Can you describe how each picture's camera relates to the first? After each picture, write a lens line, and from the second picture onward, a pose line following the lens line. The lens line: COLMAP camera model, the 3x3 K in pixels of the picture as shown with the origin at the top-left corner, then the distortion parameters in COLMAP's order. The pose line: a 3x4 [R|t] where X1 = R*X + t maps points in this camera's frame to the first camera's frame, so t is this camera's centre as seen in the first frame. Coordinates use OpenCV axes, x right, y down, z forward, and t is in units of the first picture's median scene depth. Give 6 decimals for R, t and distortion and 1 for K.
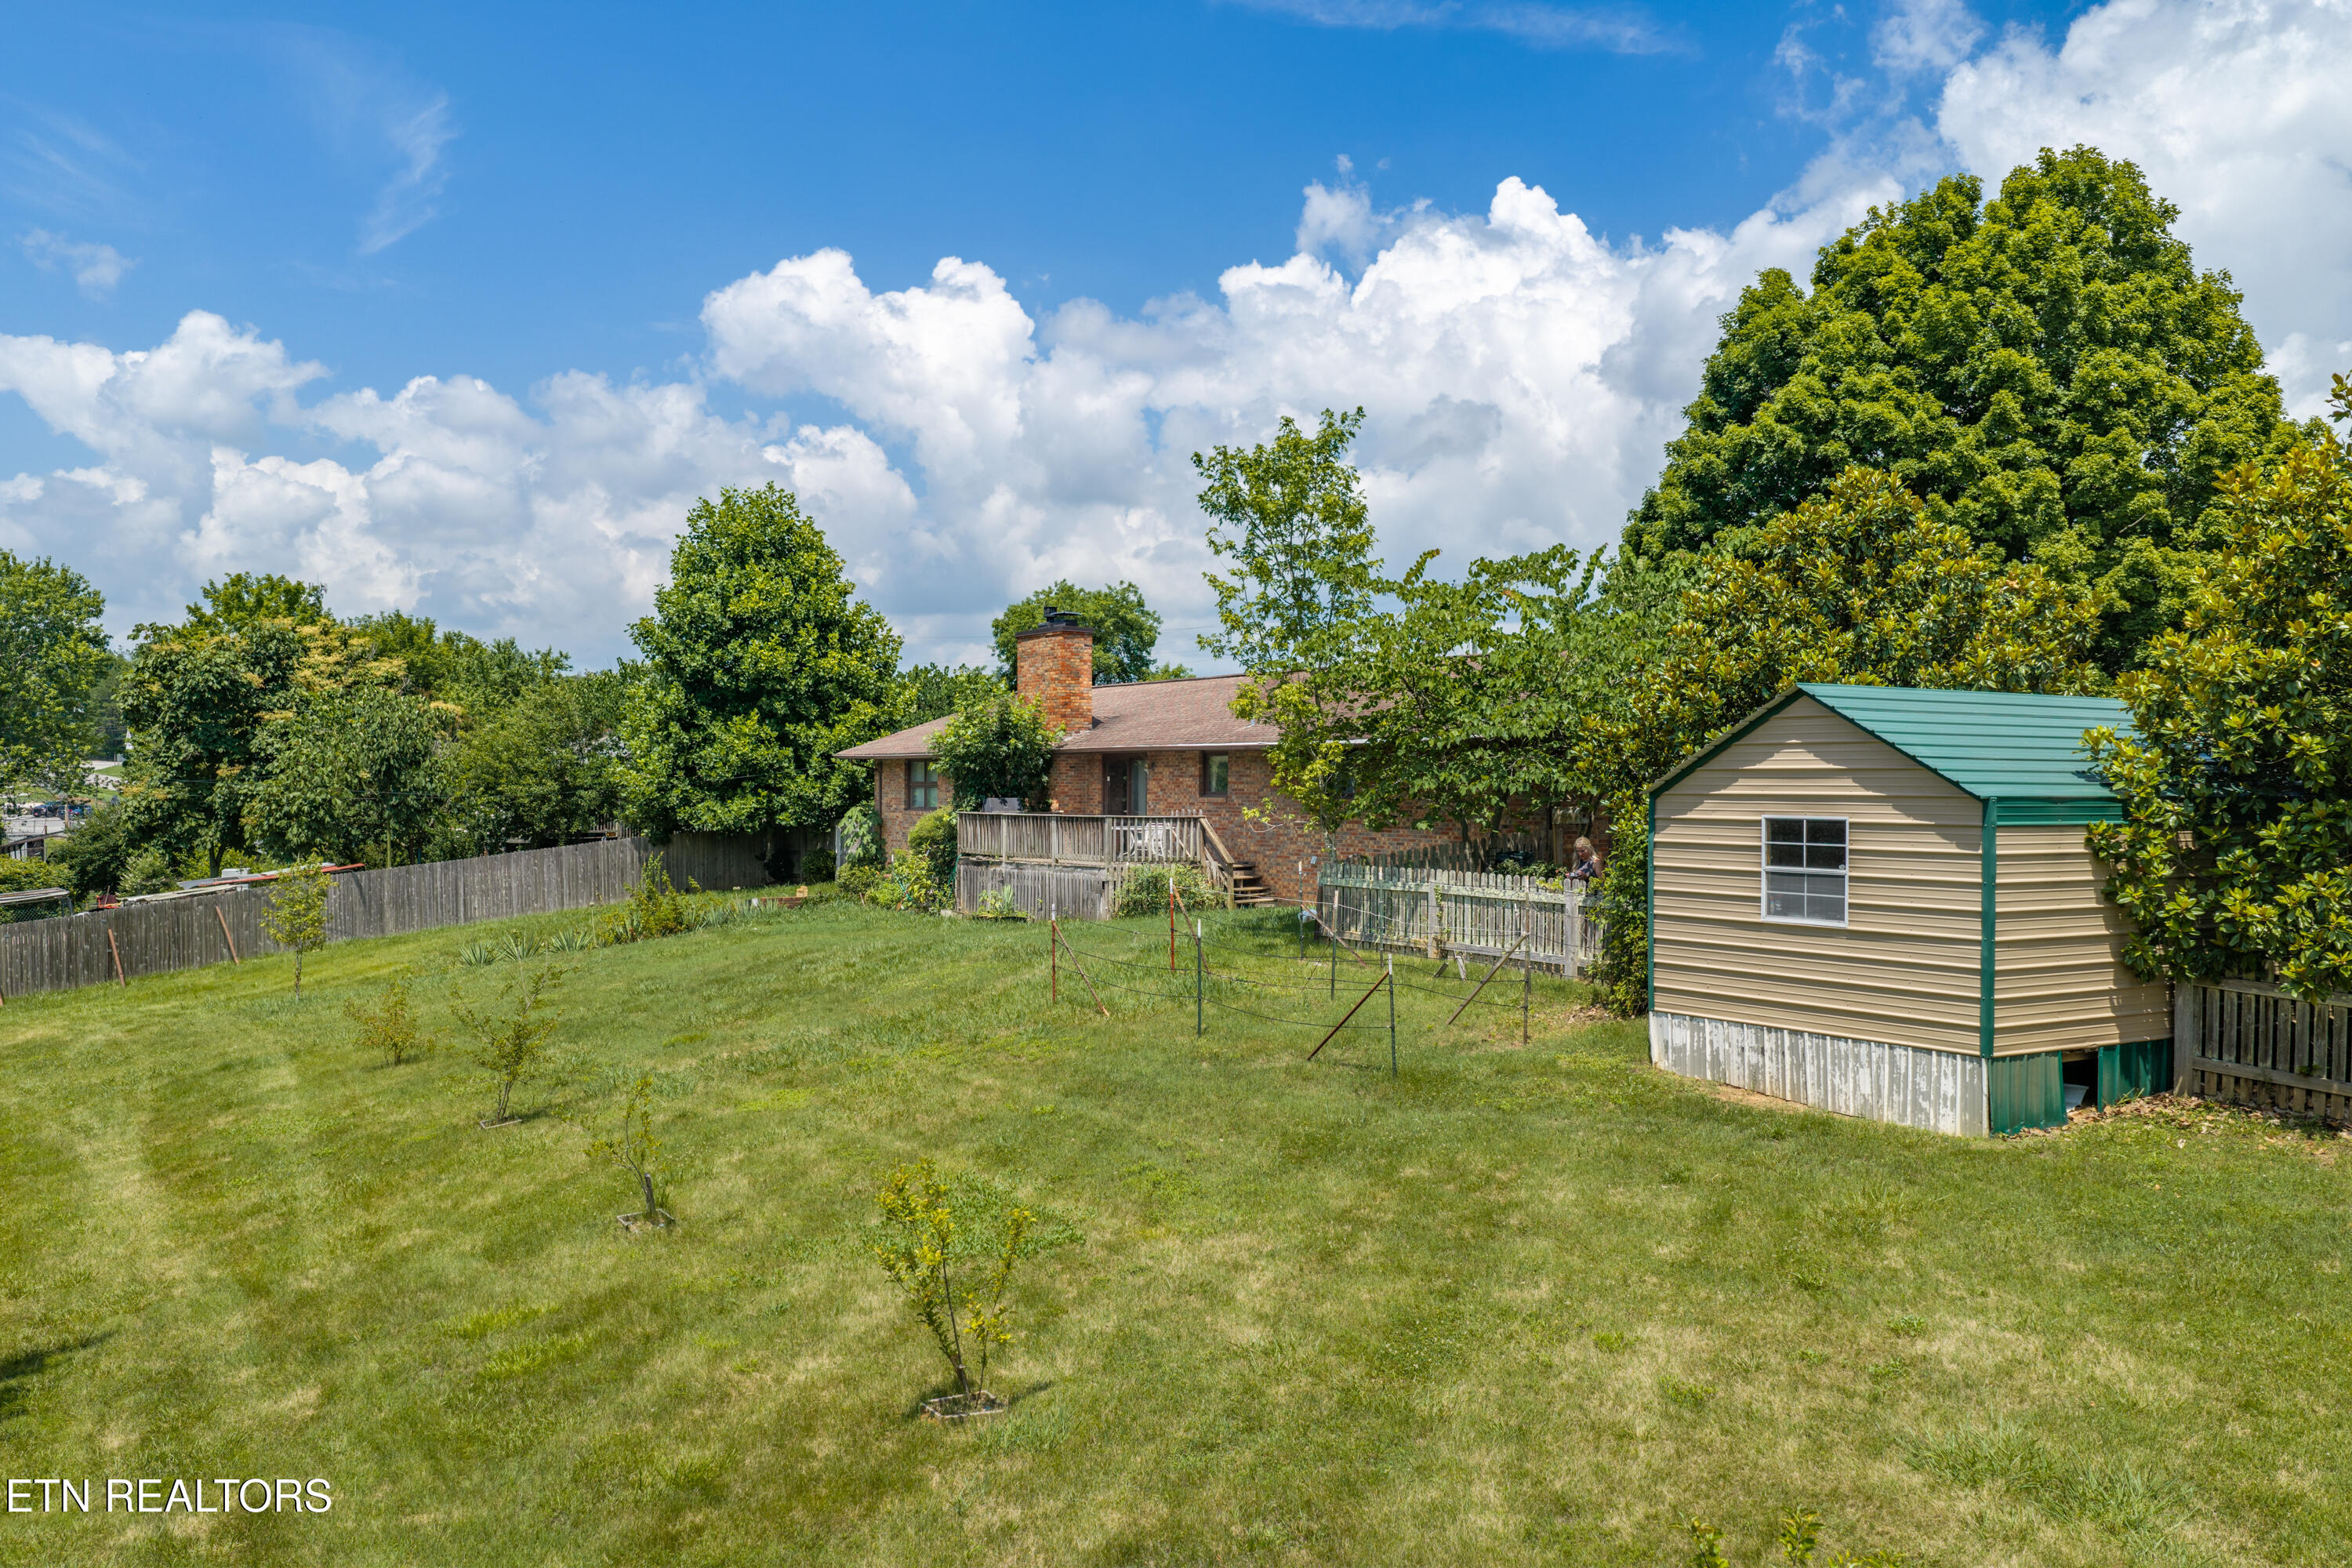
lens RADIAL K [[1902.0, 0, 1176.0], [0, 1902.0, 784.0], [0, 0, 1]] dist [0.000995, -0.000884]
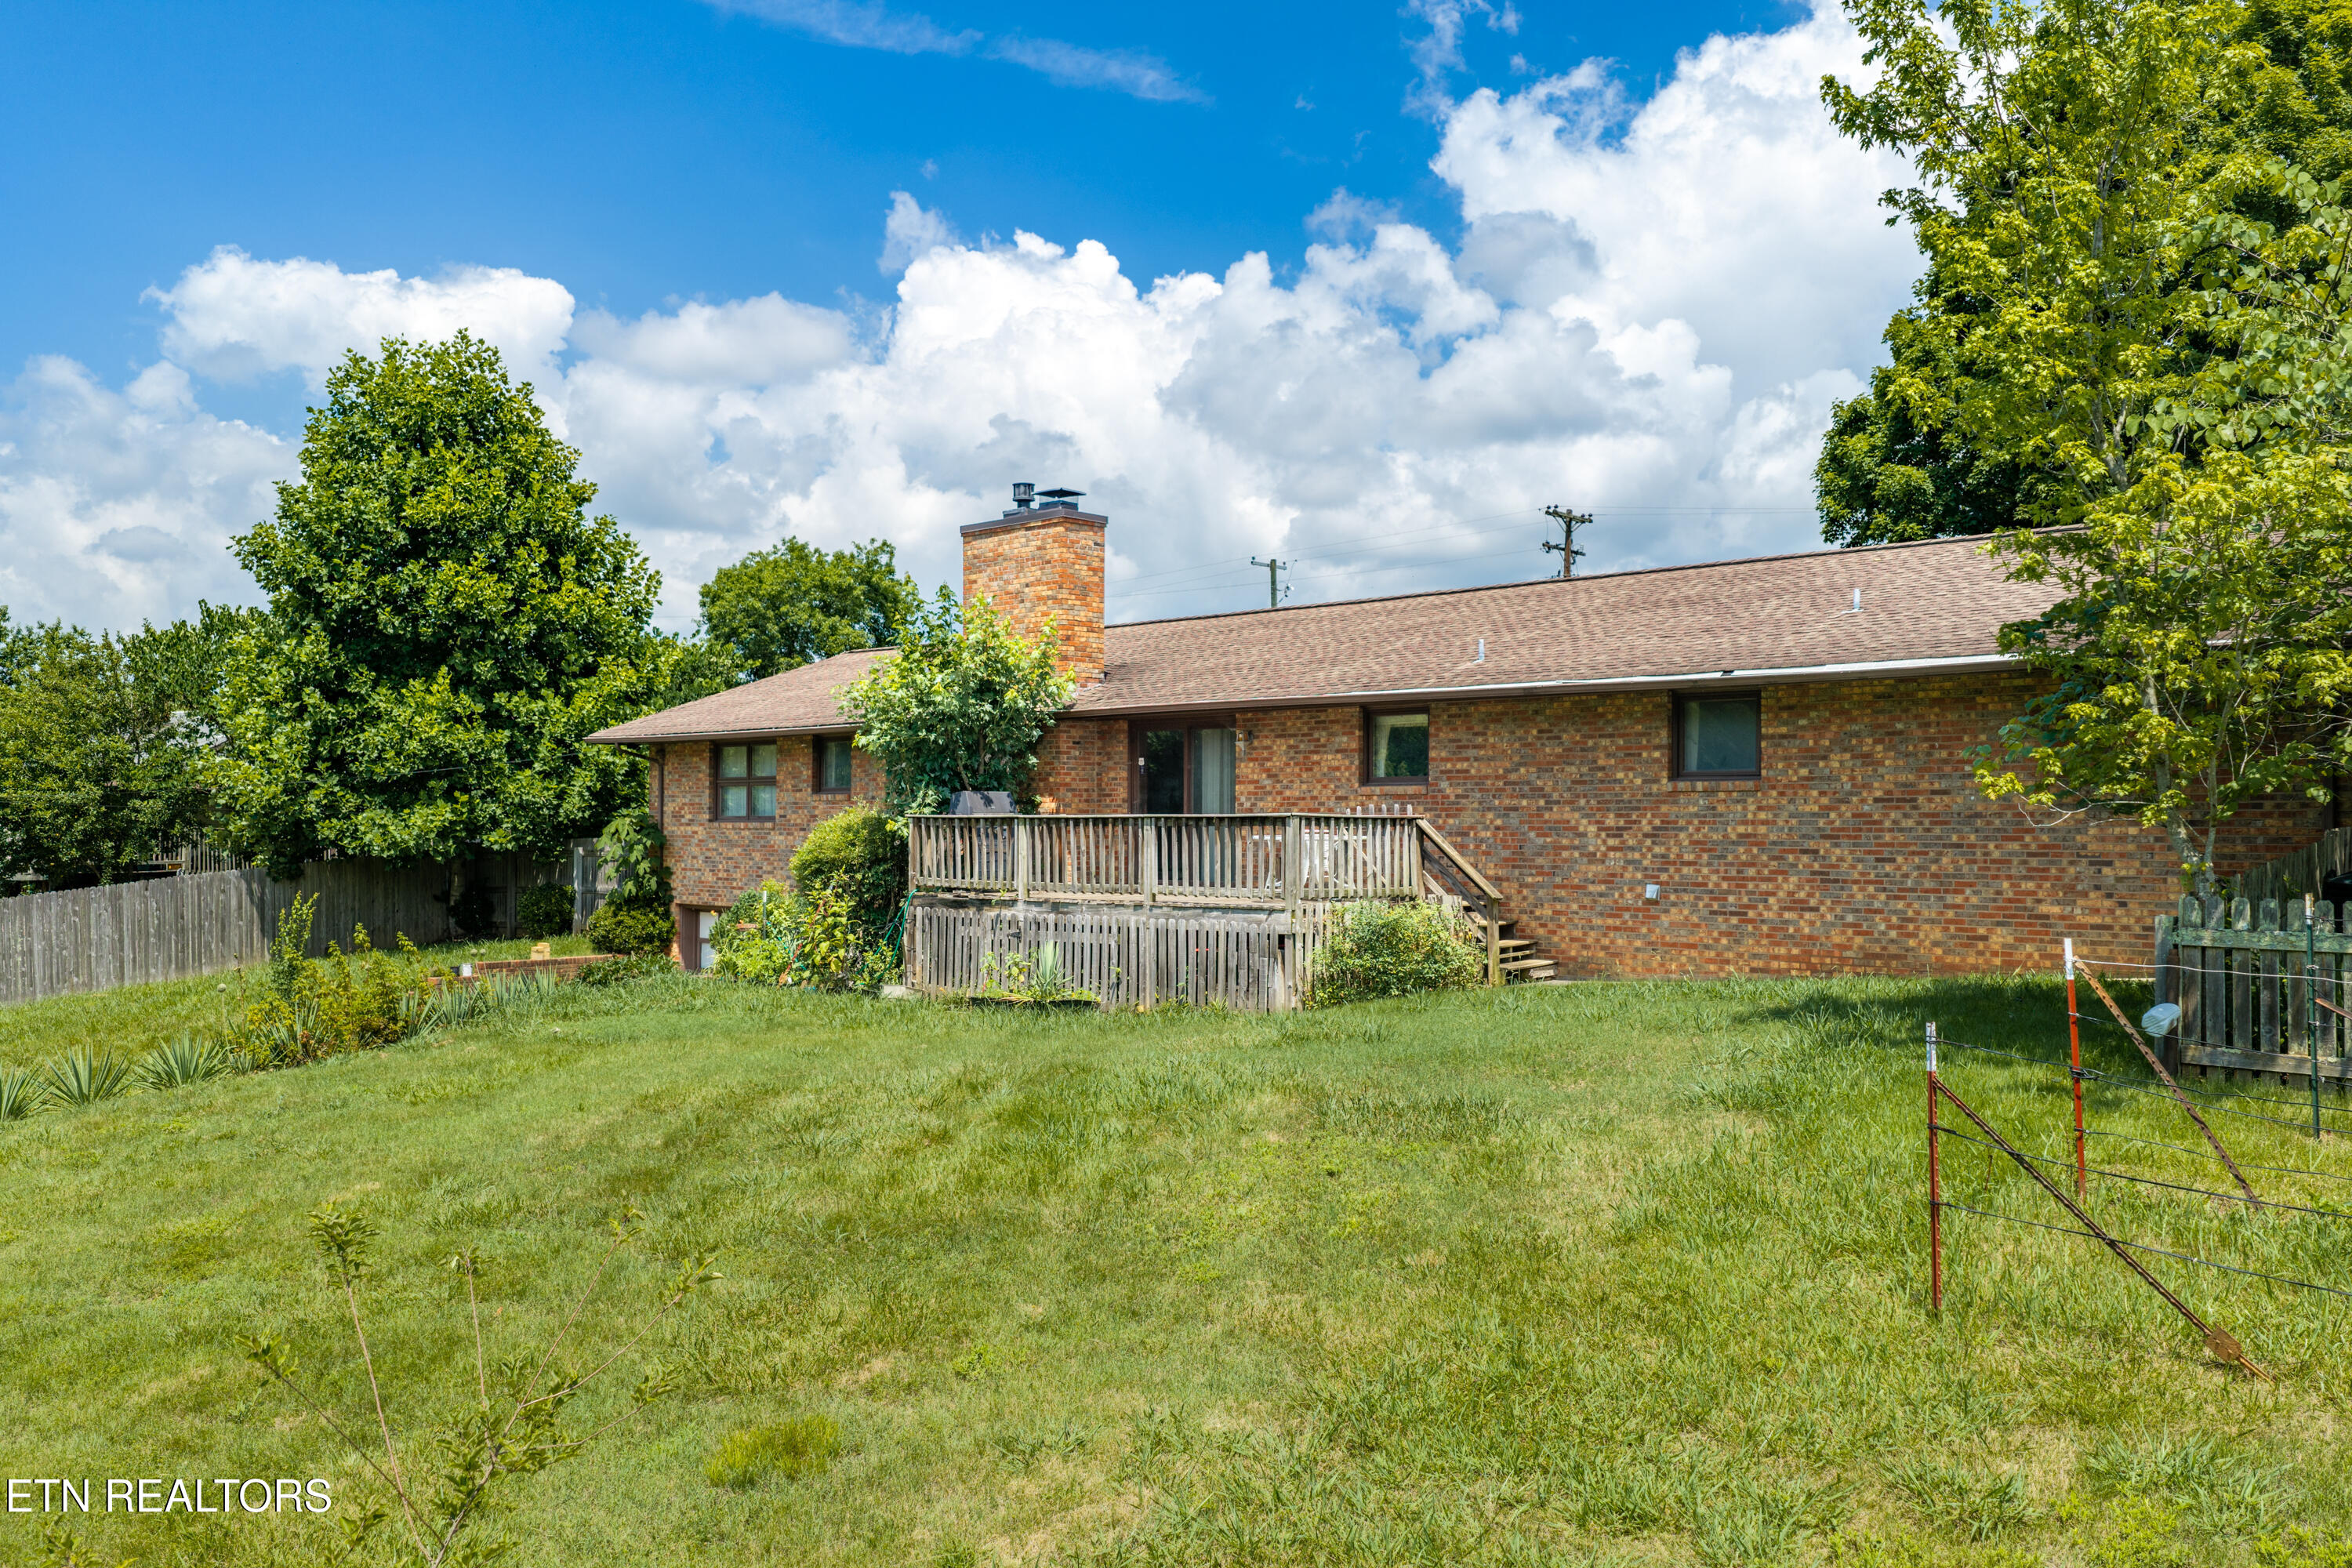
lens RADIAL K [[1922.1, 0, 1176.0], [0, 1922.1, 784.0], [0, 0, 1]] dist [-0.008959, 0.006083]
pose [[0.975145, 0.001617, 0.221563, -0.123892], [0.002182, 0.999855, -0.016898, 0.011410], [-0.221559, 0.016961, 0.975000, 0.309079]]
